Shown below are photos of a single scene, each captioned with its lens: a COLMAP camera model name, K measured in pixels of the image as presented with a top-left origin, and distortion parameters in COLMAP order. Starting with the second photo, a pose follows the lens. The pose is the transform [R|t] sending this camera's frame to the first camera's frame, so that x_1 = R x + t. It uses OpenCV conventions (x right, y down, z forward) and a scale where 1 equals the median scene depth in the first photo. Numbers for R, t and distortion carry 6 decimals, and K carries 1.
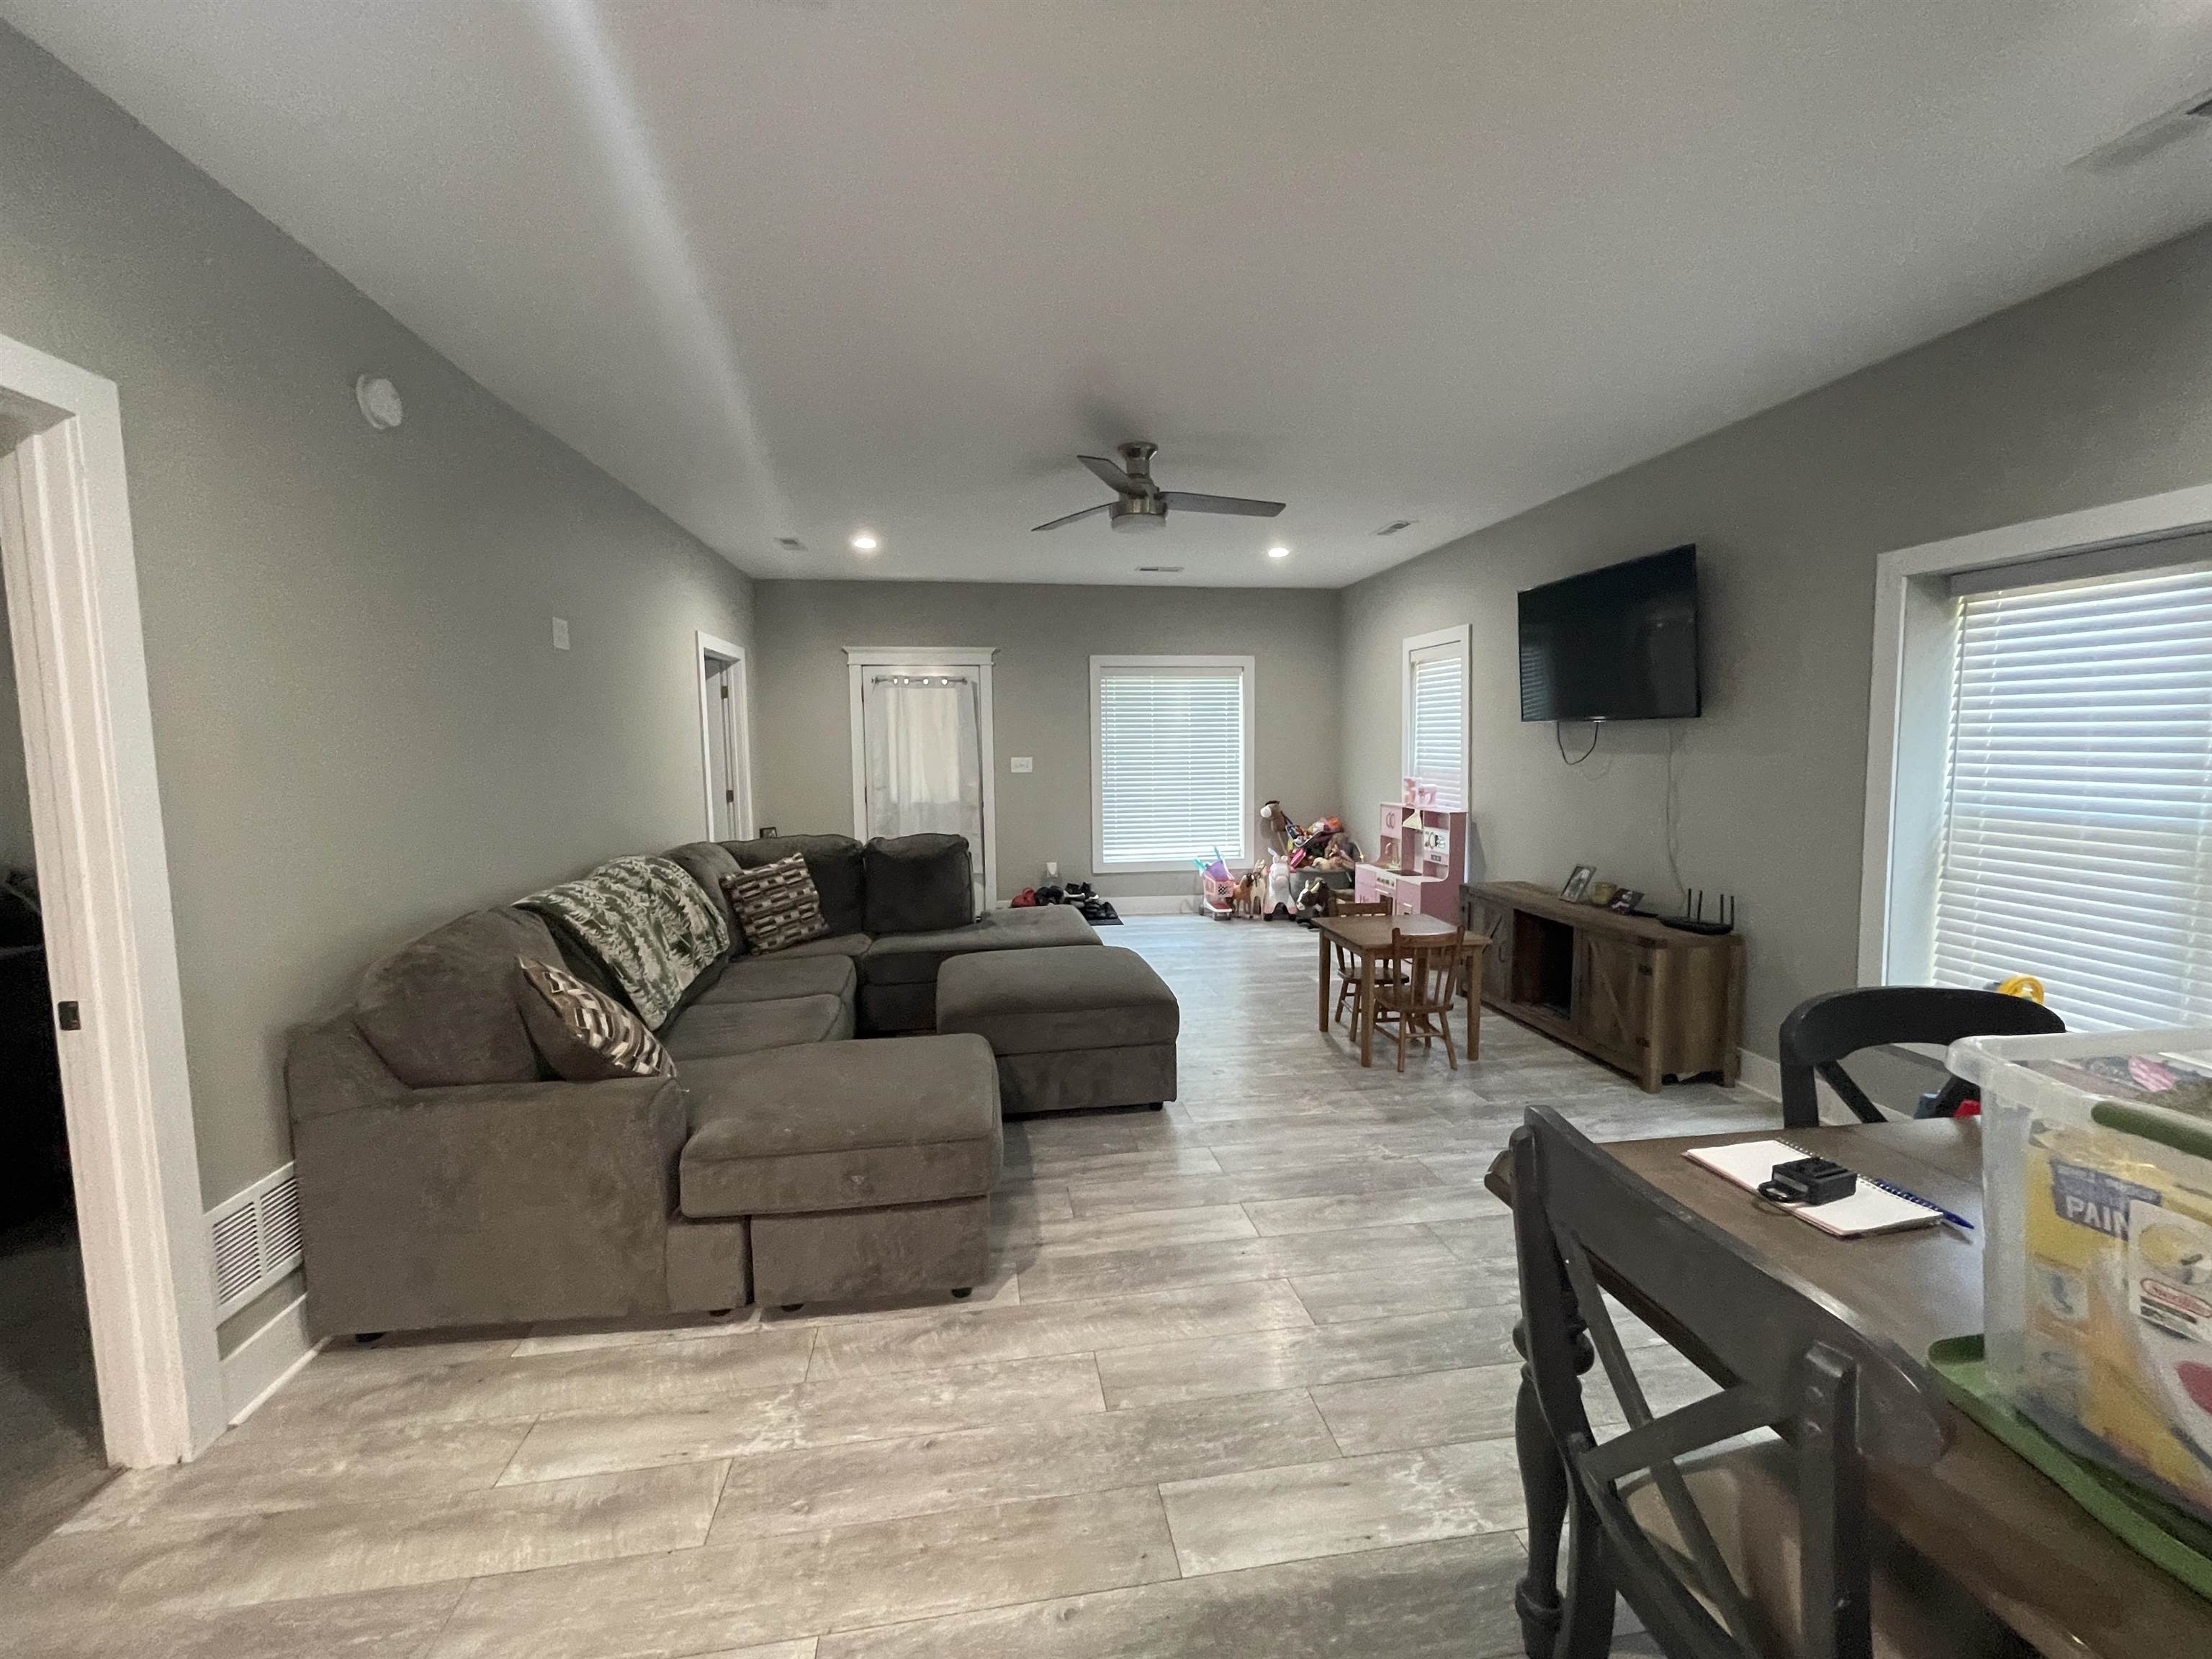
lens RADIAL K [[896.9, 0, 1099.6], [0, 896.9, 819.6], [0, 0, 1]] dist [-0.001078, -0.000359]
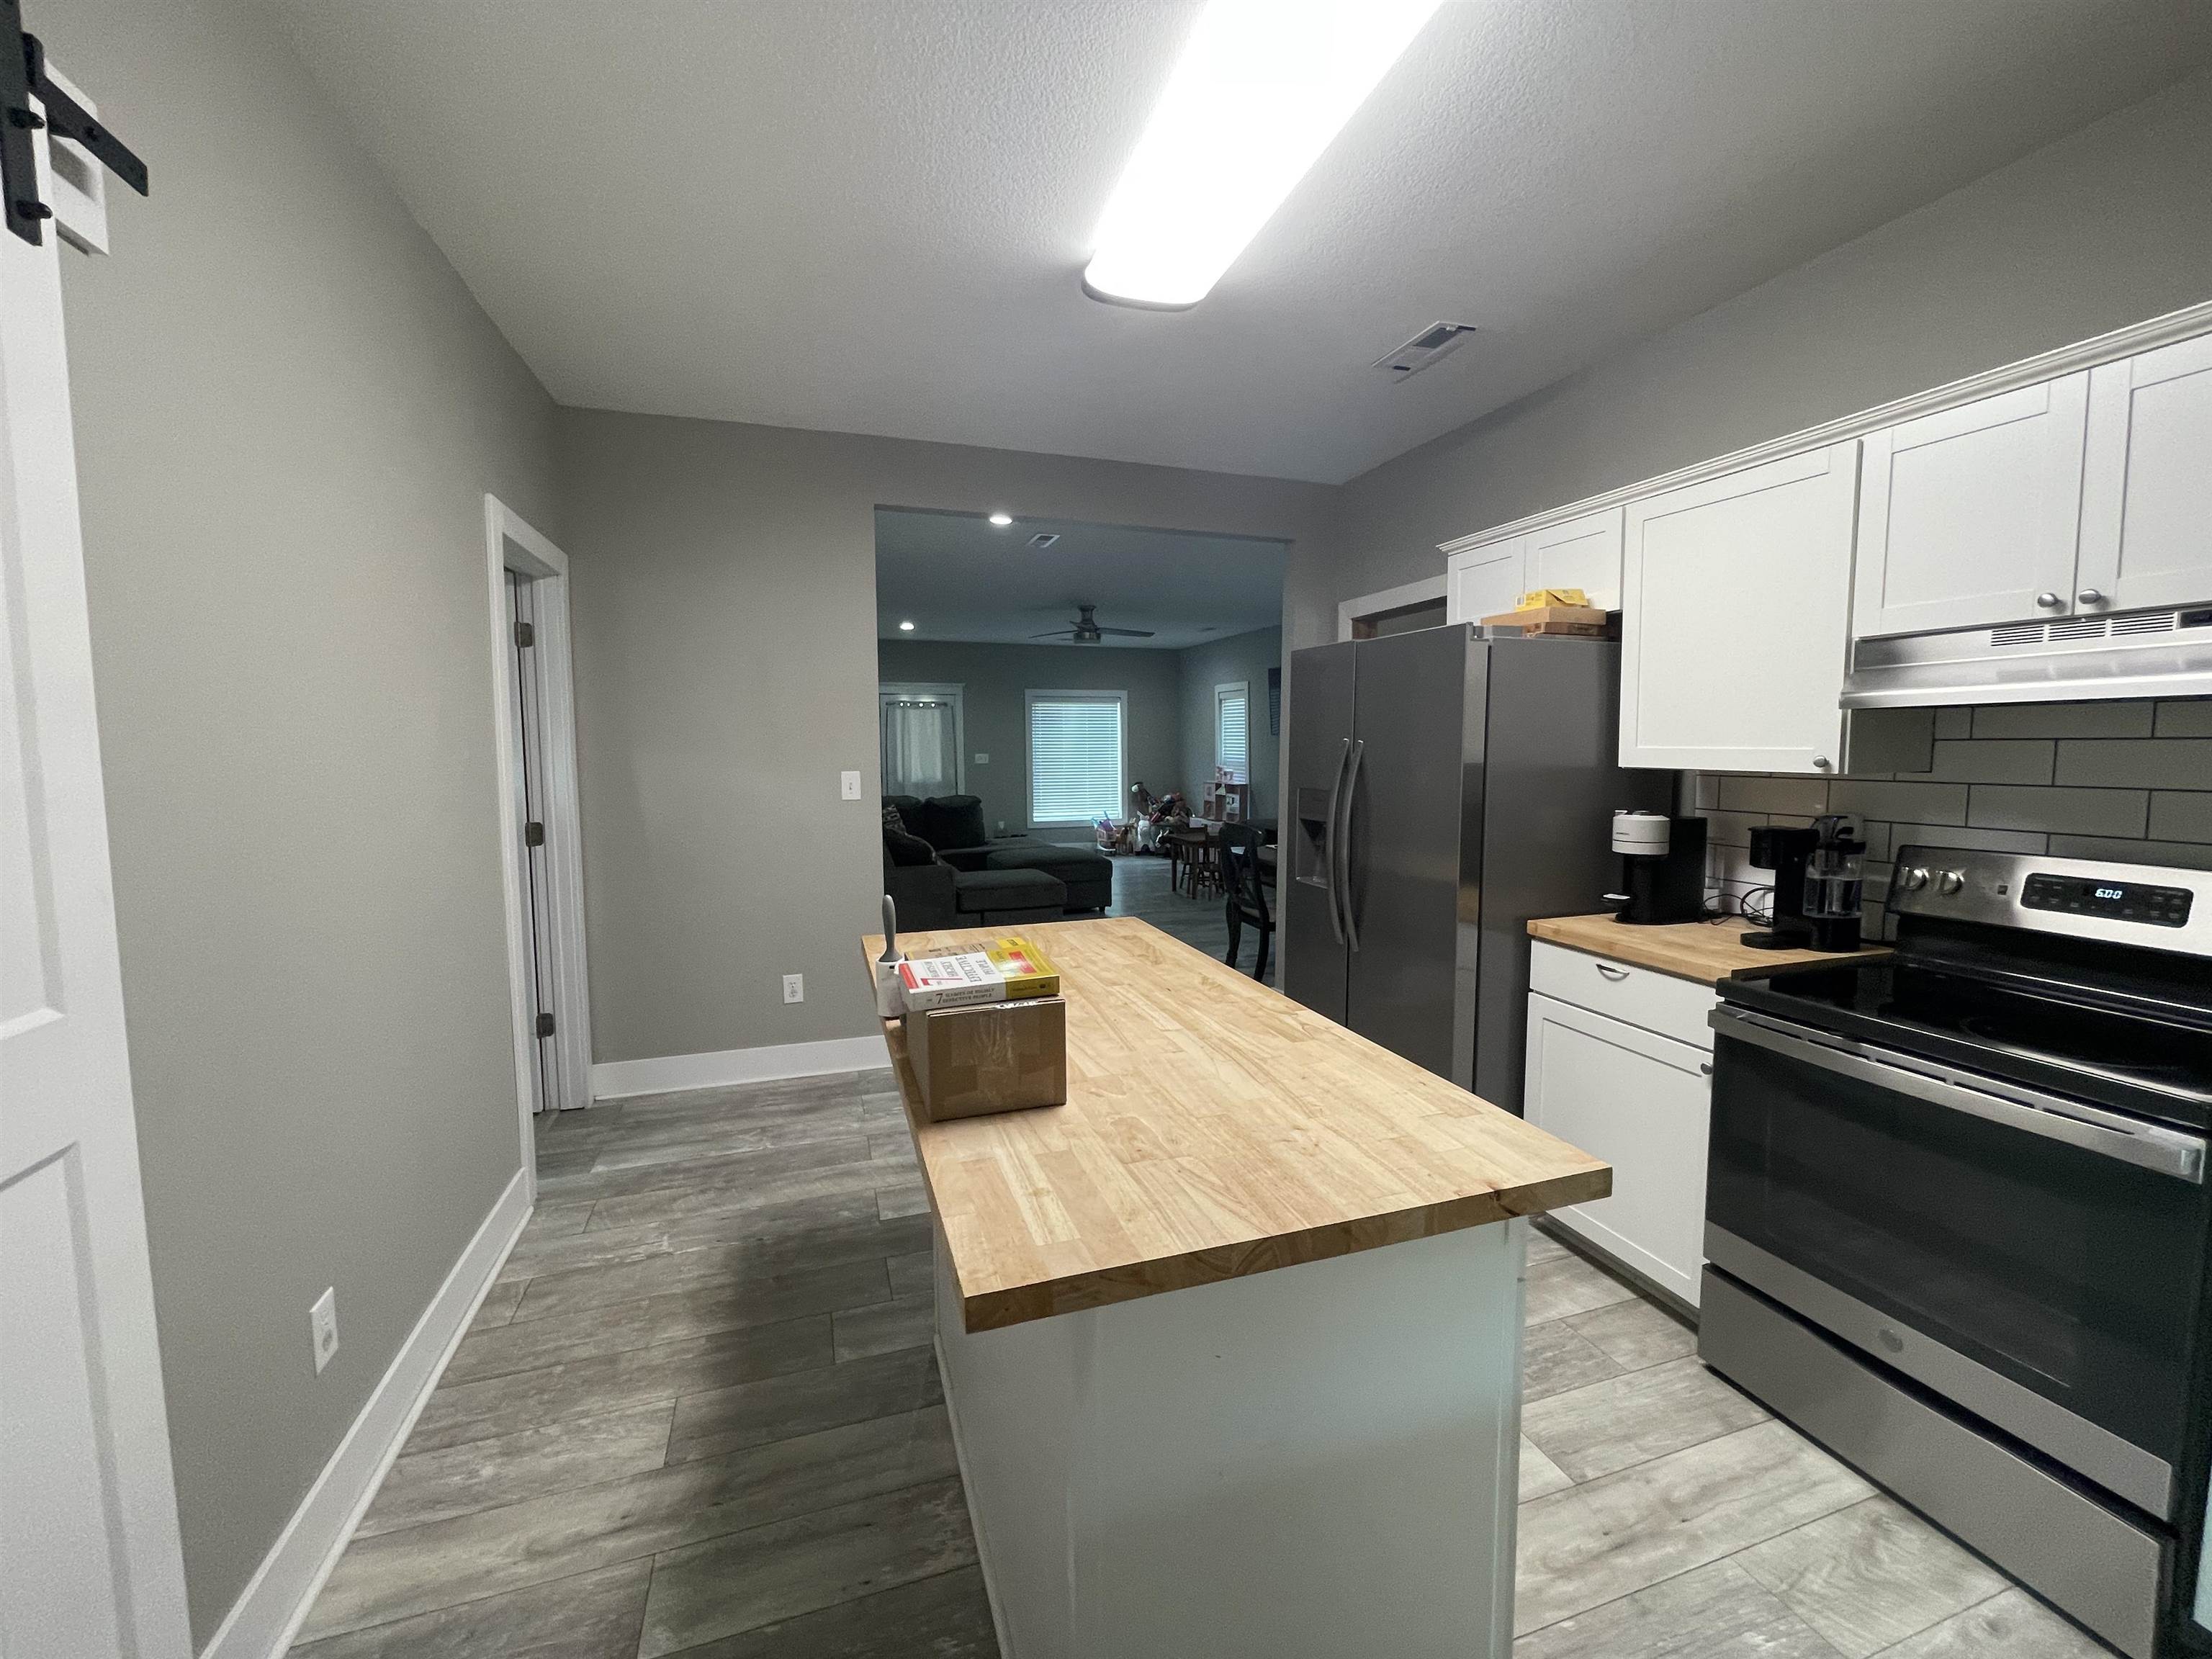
lens RADIAL K [[896.9, 0, 1099.6], [0, 896.9, 819.6], [0, 0, 1]] dist [-0.001078, -0.000359]
pose [[0.984959, -0.009888, 0.172505, -0.163595], [0.010081, 0.999949, -0.000244, 0.049567], [-0.172494, 0.001980, 0.985009, -0.600251]]
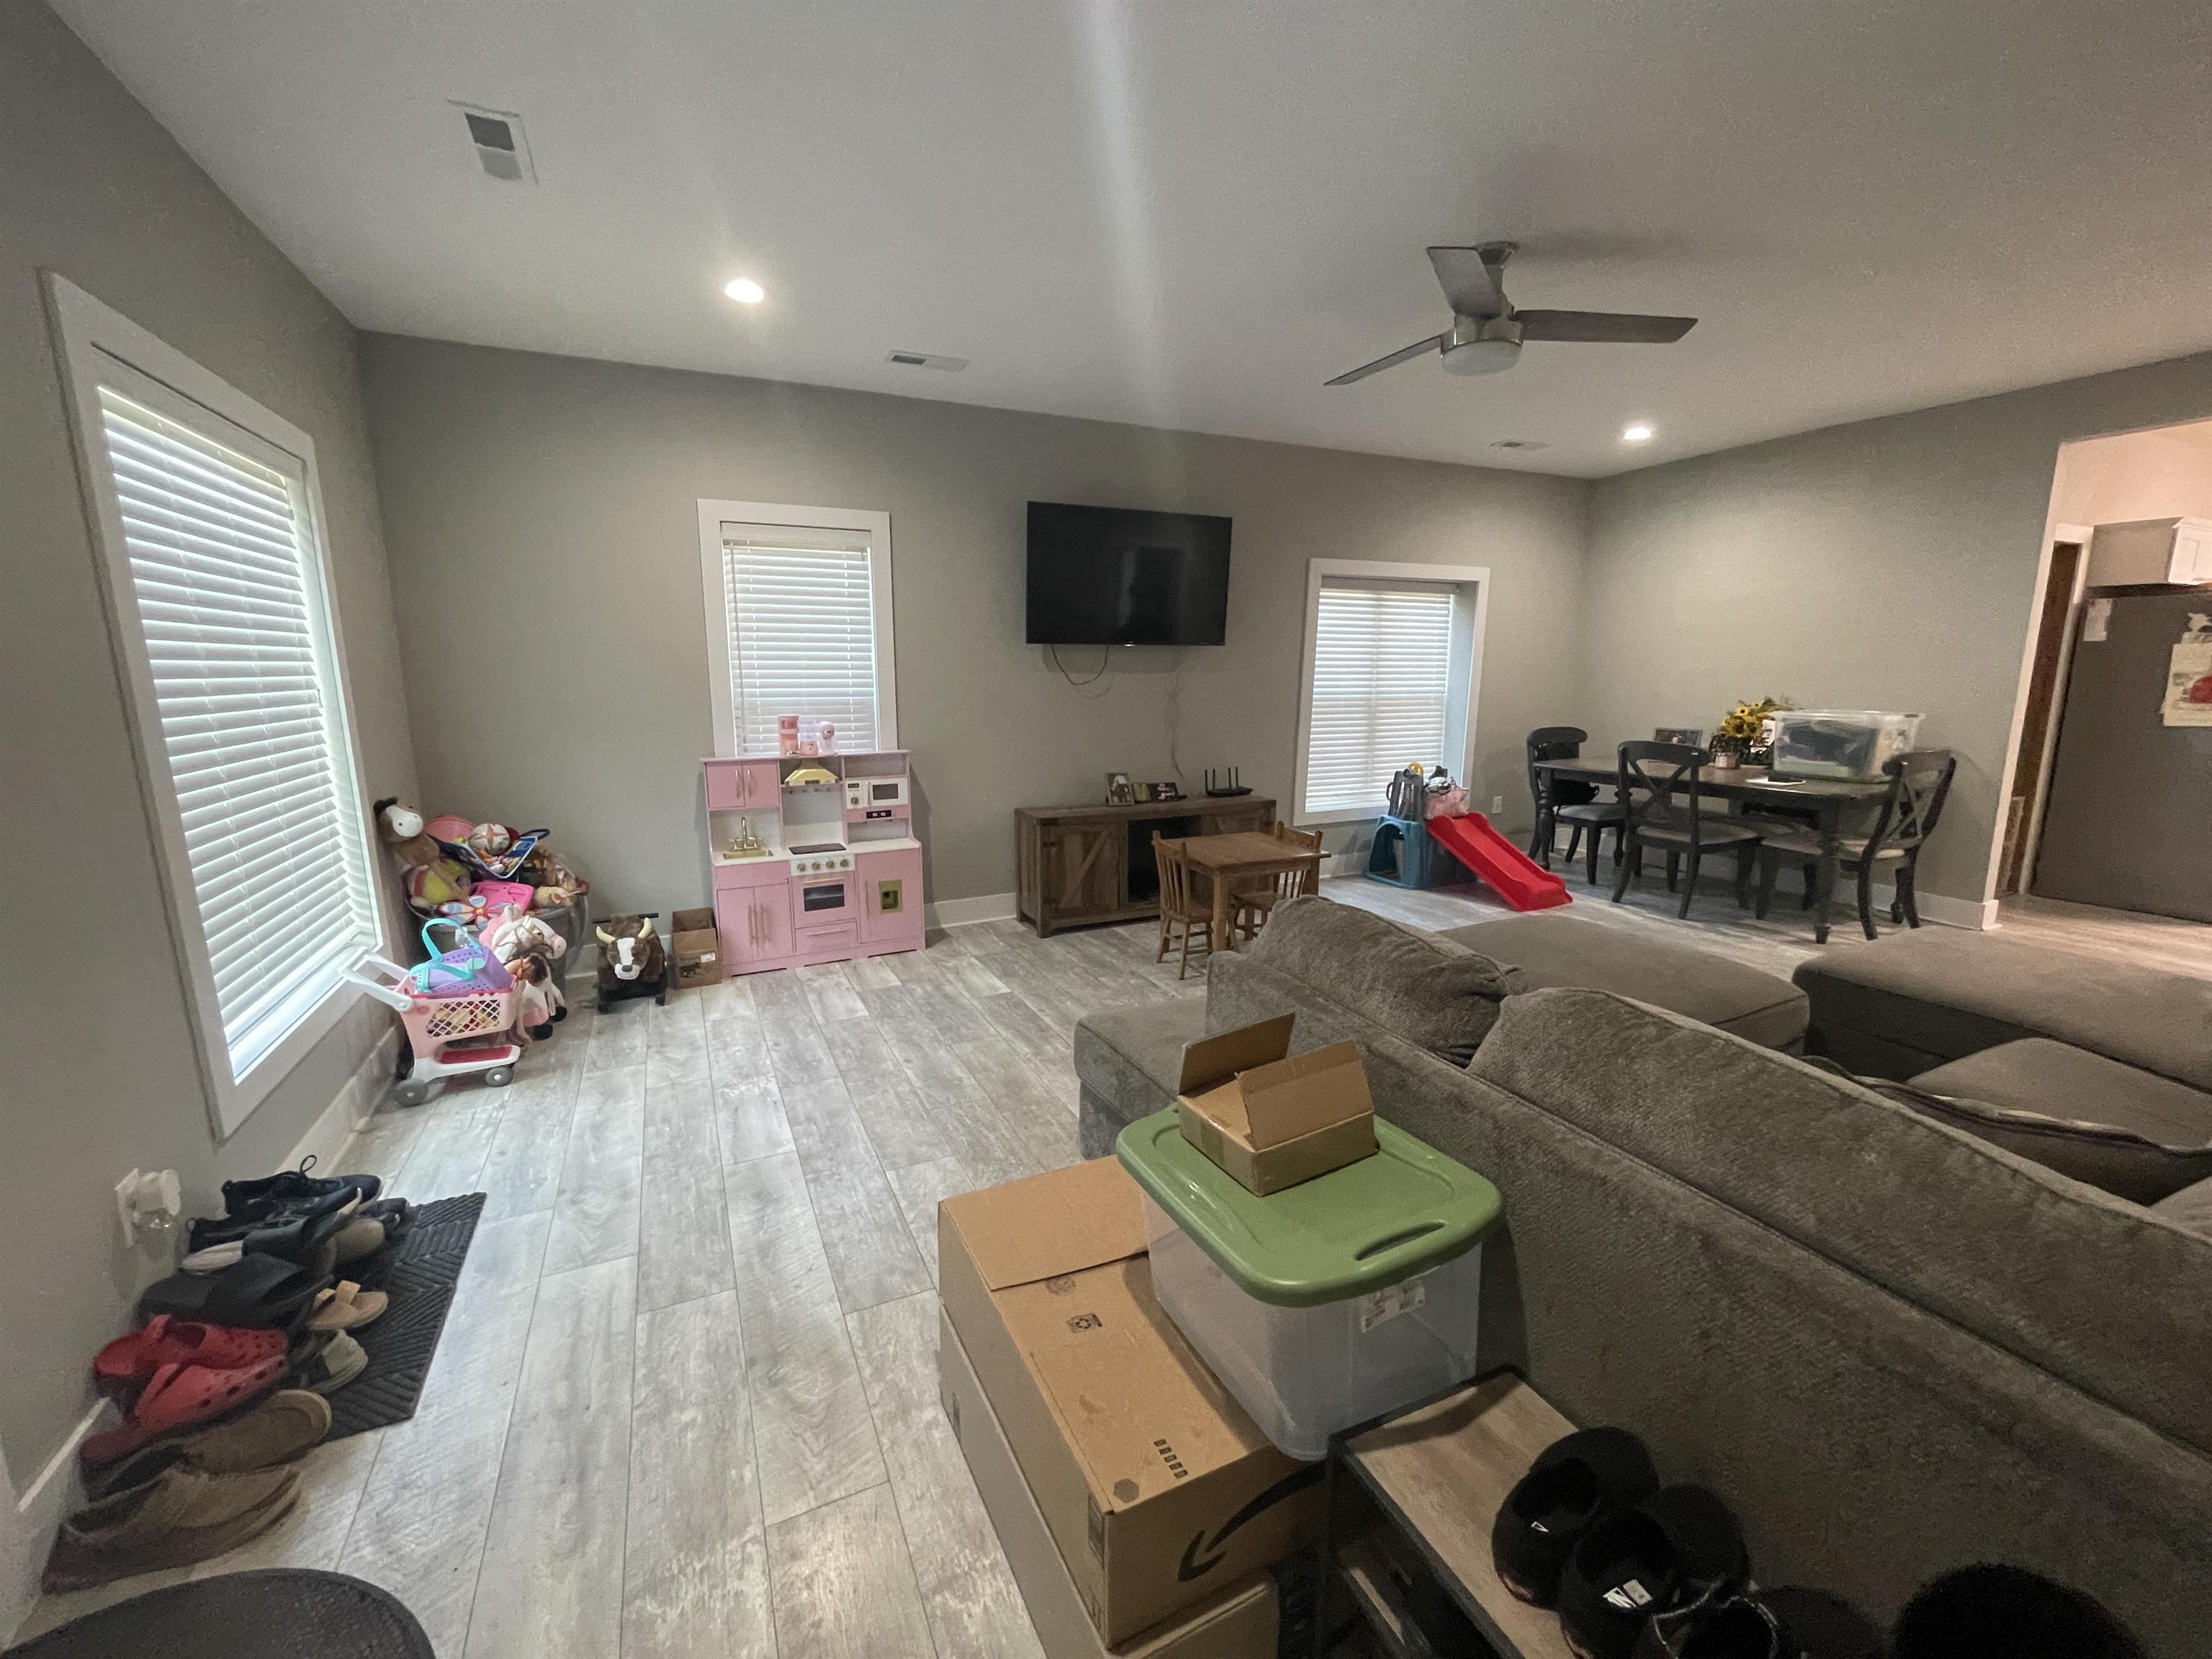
lens RADIAL K [[896.9, 0, 1099.6], [0, 896.9, 819.6], [0, 0, 1]] dist [-0.001078, -0.000359]
pose [[-0.285520, -0.154132, 0.945897, -0.393693], [0.086798, 0.978768, 0.185688, -0.075868], [-0.954434, 0.135120, -0.266080, 0.976451]]
